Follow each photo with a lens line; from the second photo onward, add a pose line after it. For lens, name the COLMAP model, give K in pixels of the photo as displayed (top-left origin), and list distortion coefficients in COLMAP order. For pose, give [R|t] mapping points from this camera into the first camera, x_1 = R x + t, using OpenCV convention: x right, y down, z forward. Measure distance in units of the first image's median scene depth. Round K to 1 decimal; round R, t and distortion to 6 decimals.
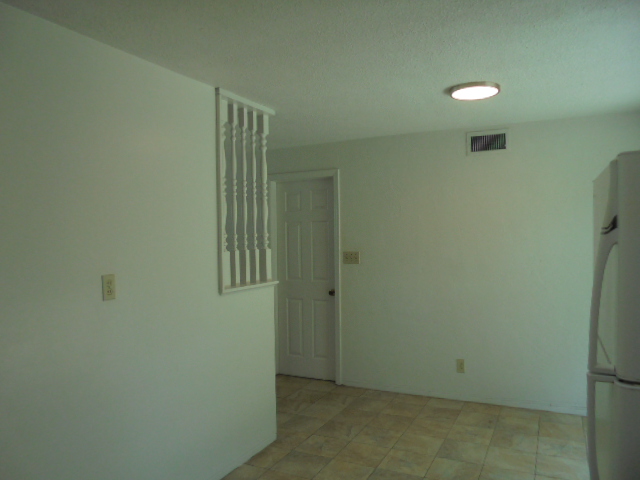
lens RADIAL K [[490.0, 0, 319.9], [0, 490.0, 242.8], [0, 0, 1]] dist [-0.096089, 0.074946]
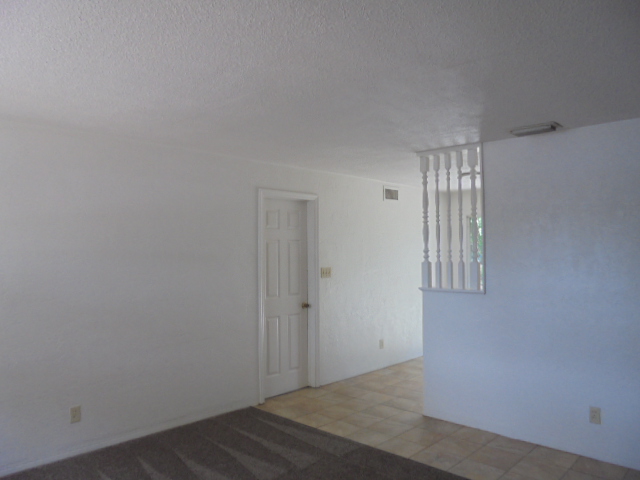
lens RADIAL K [[490.0, 0, 319.9], [0, 490.0, 242.8], [0, 0, 1]] dist [-0.096089, 0.074946]
pose [[0.279383, 0.024321, 0.959872, -1.018977], [-0.000338, 0.999682, -0.025231, -0.011538], [-0.960180, 0.006725, 0.279302, 0.663397]]
